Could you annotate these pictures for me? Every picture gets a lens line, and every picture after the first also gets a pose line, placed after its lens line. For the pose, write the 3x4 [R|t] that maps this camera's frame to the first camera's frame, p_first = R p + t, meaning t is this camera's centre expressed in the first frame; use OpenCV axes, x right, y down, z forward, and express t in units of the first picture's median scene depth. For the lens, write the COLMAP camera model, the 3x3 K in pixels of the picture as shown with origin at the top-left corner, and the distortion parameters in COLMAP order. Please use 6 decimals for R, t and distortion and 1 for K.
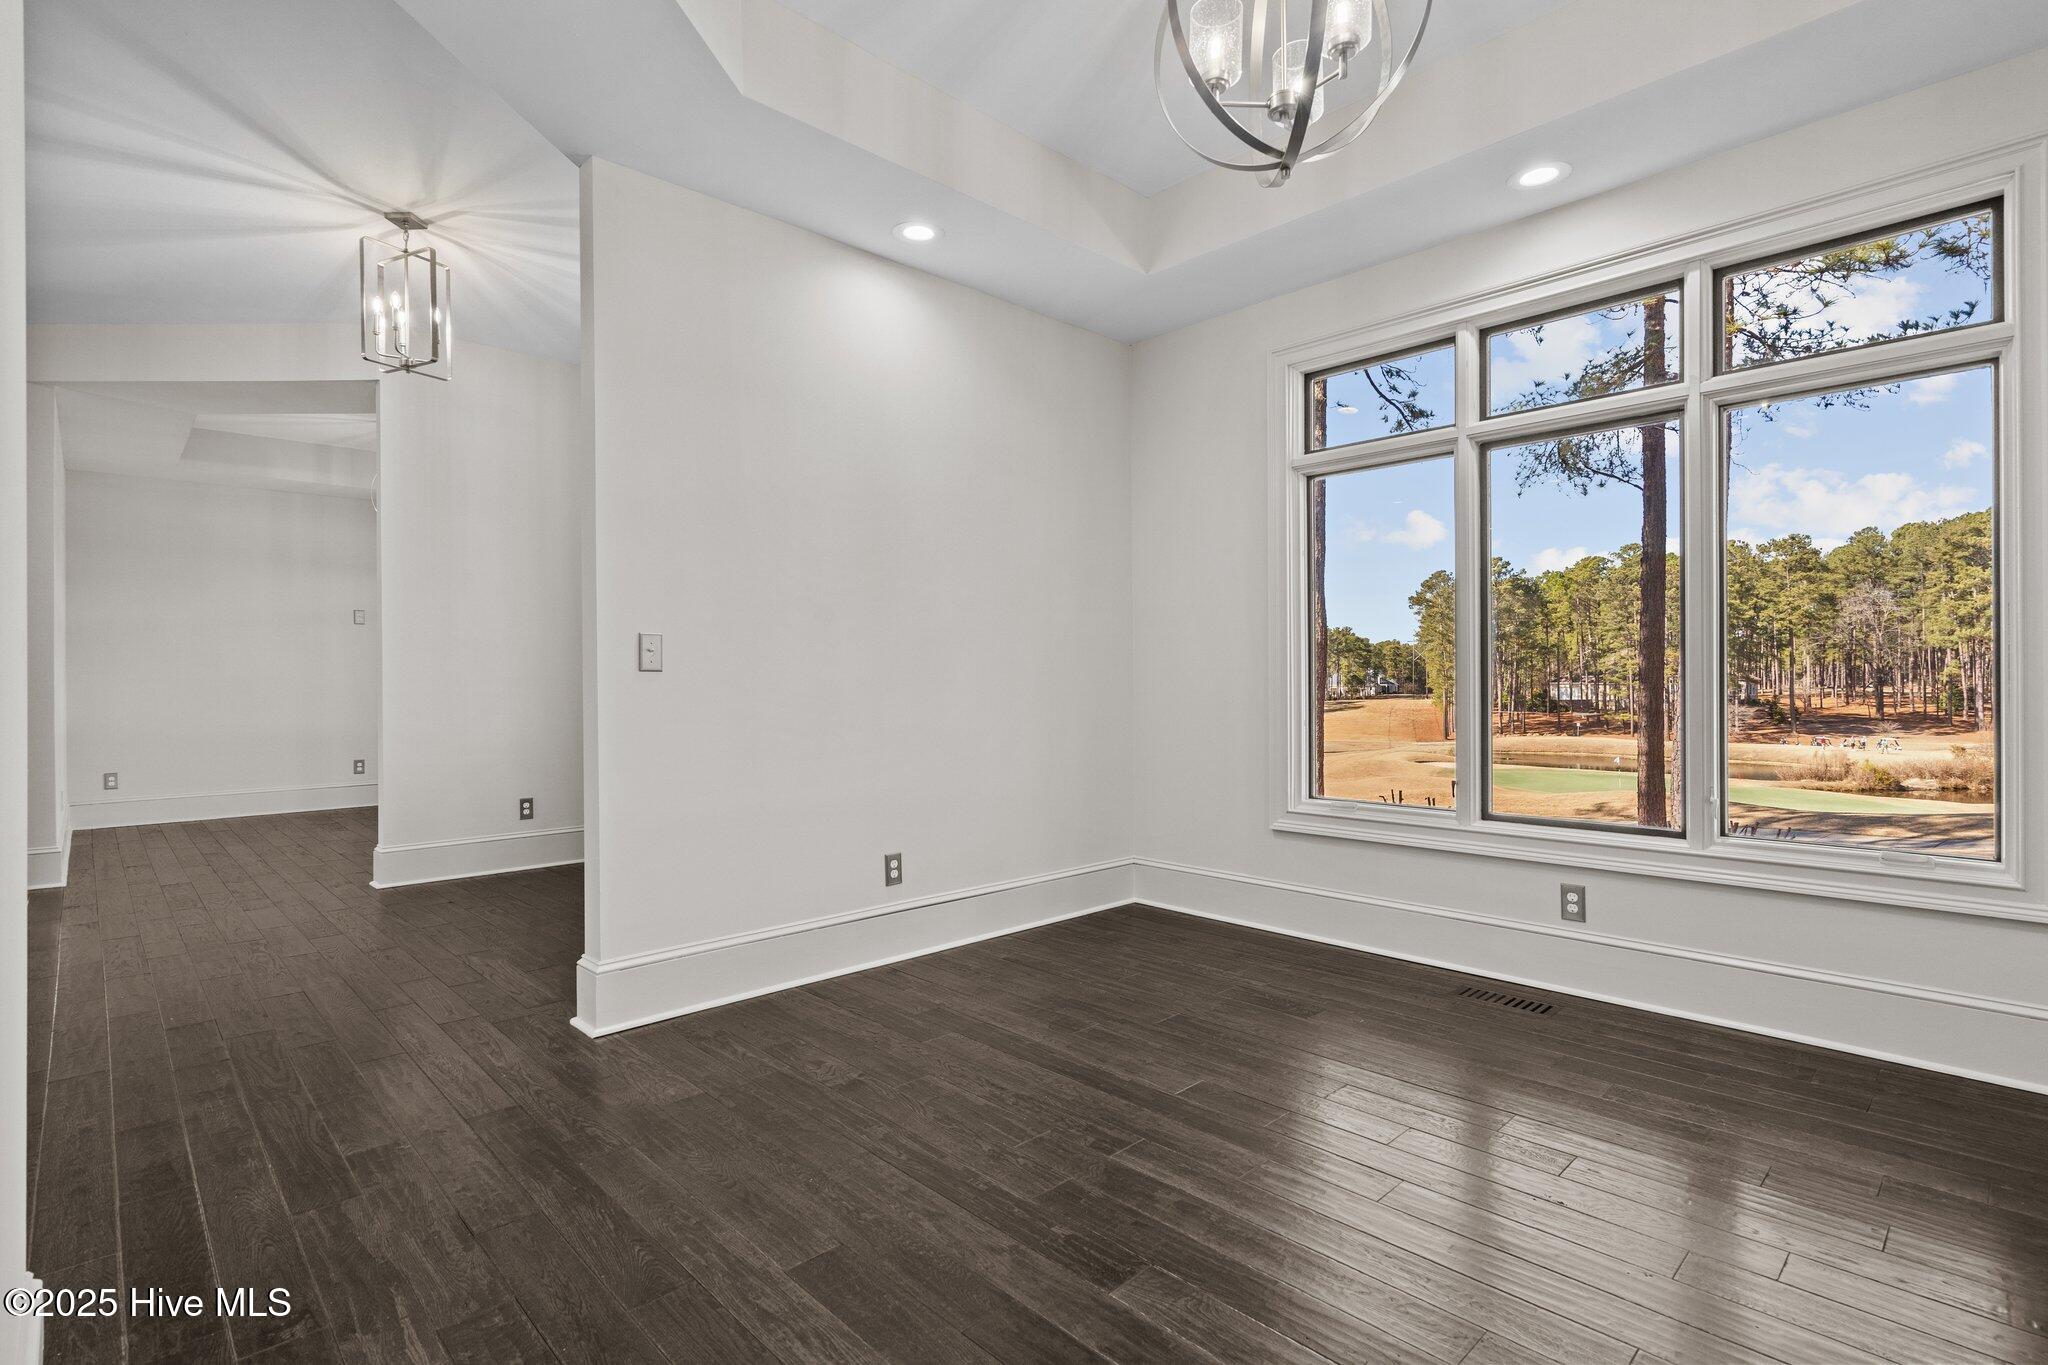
lens RADIAL K [[974.4, 0, 1018.1], [0, 974.4, 679.1], [0, 0, 1]] dist [-0.000283, 0.000530]
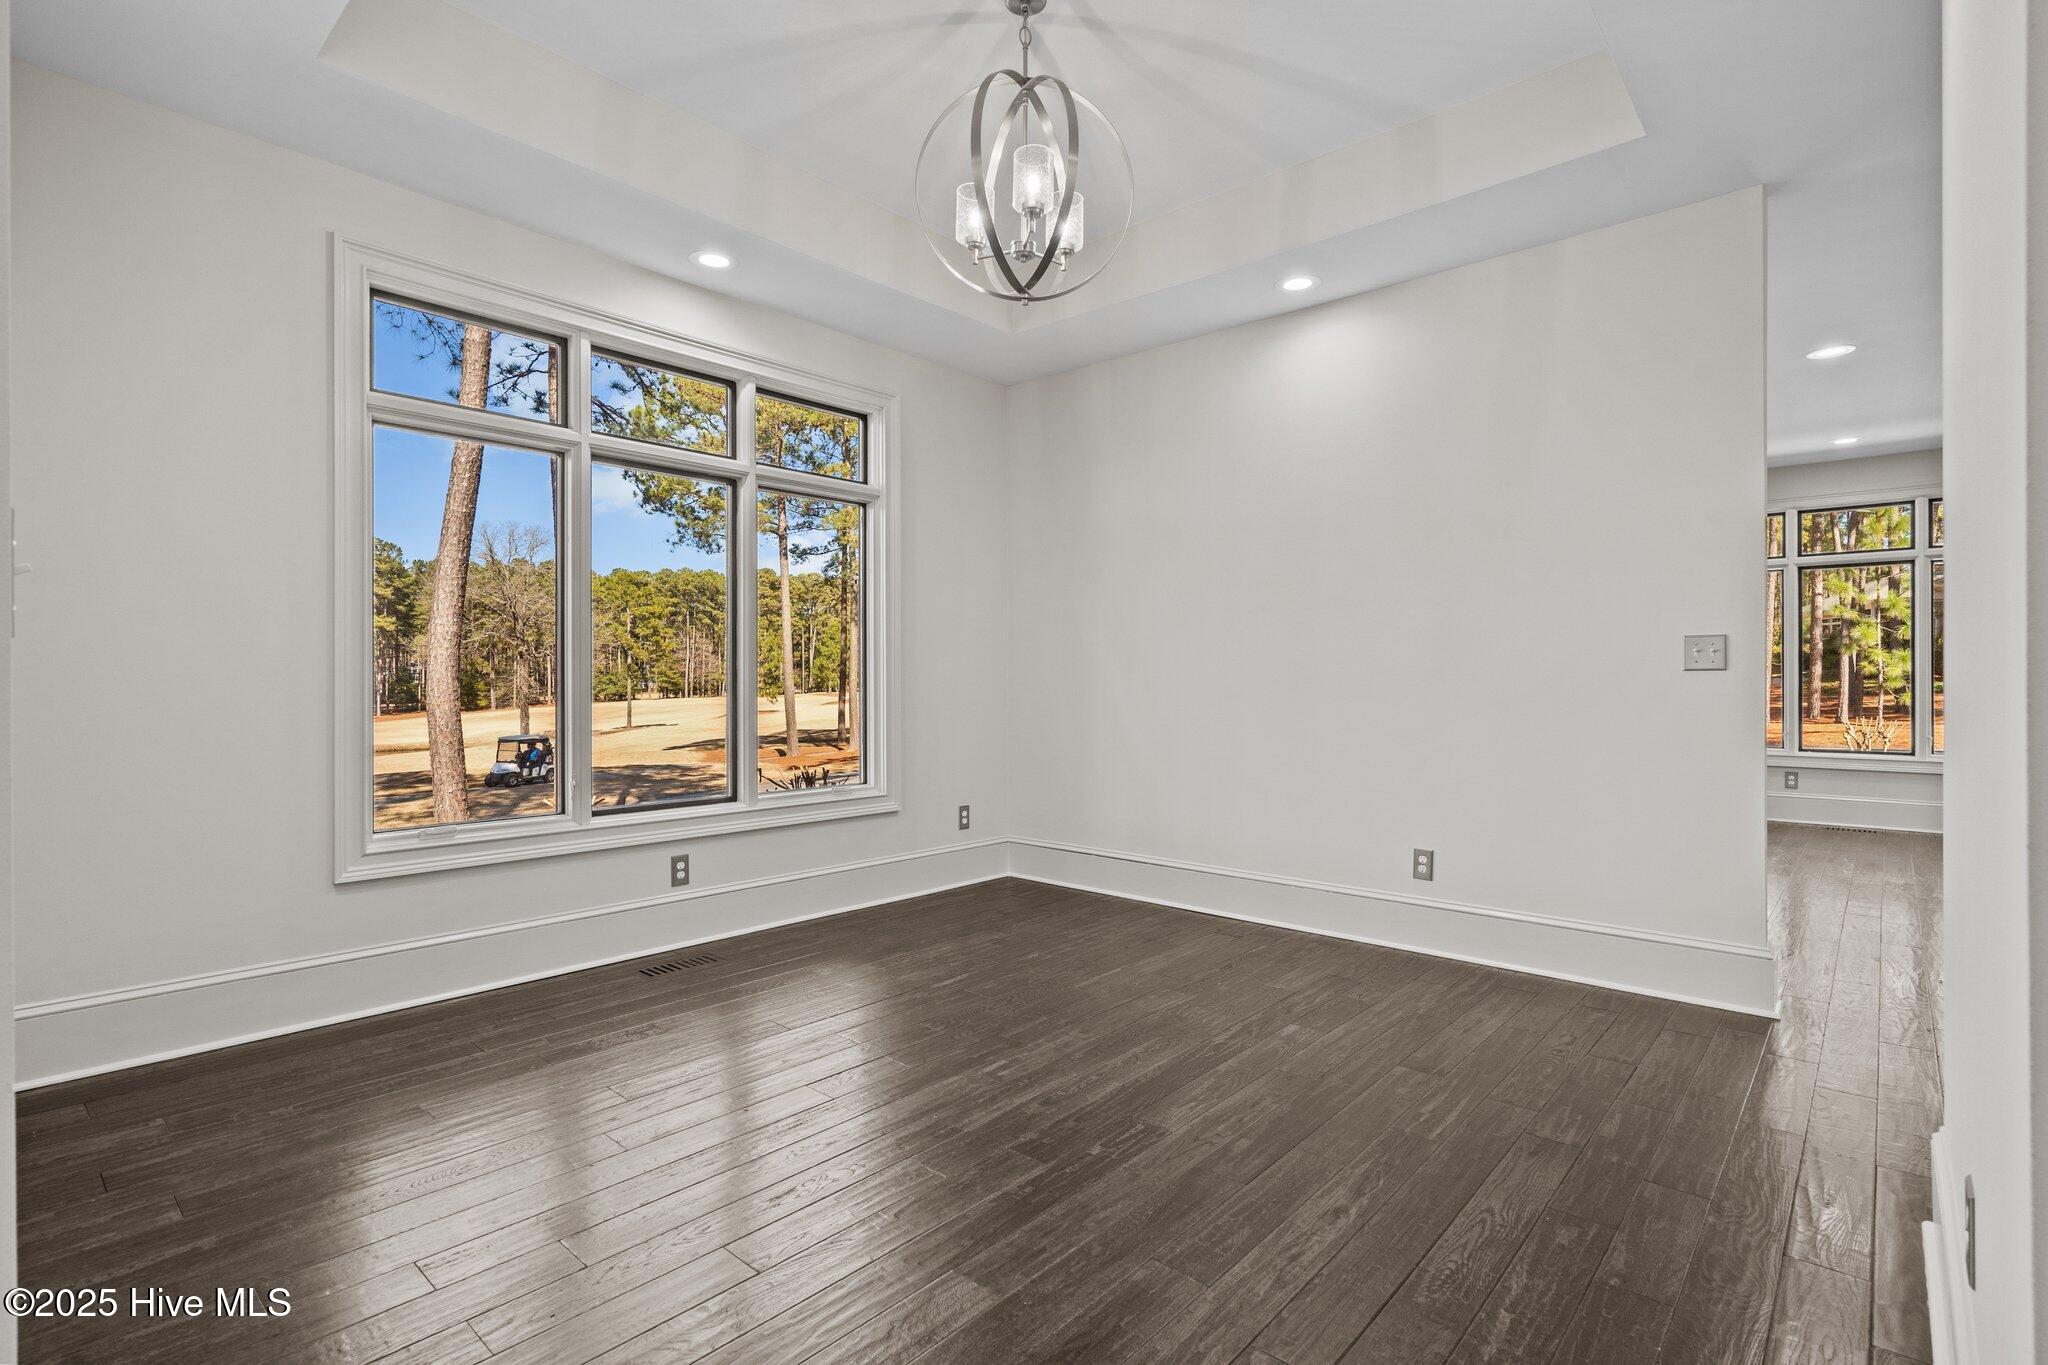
lens RADIAL K [[974.4, 0, 1018.1], [0, 974.4, 679.1], [0, 0, 1]] dist [-0.000283, 0.000530]
pose [[-0.076601, 0.004773, 0.997050, -0.648672], [-0.001403, 0.999987, -0.004895, 0.002166], [-0.997061, -0.001774, -0.076593, 0.684297]]
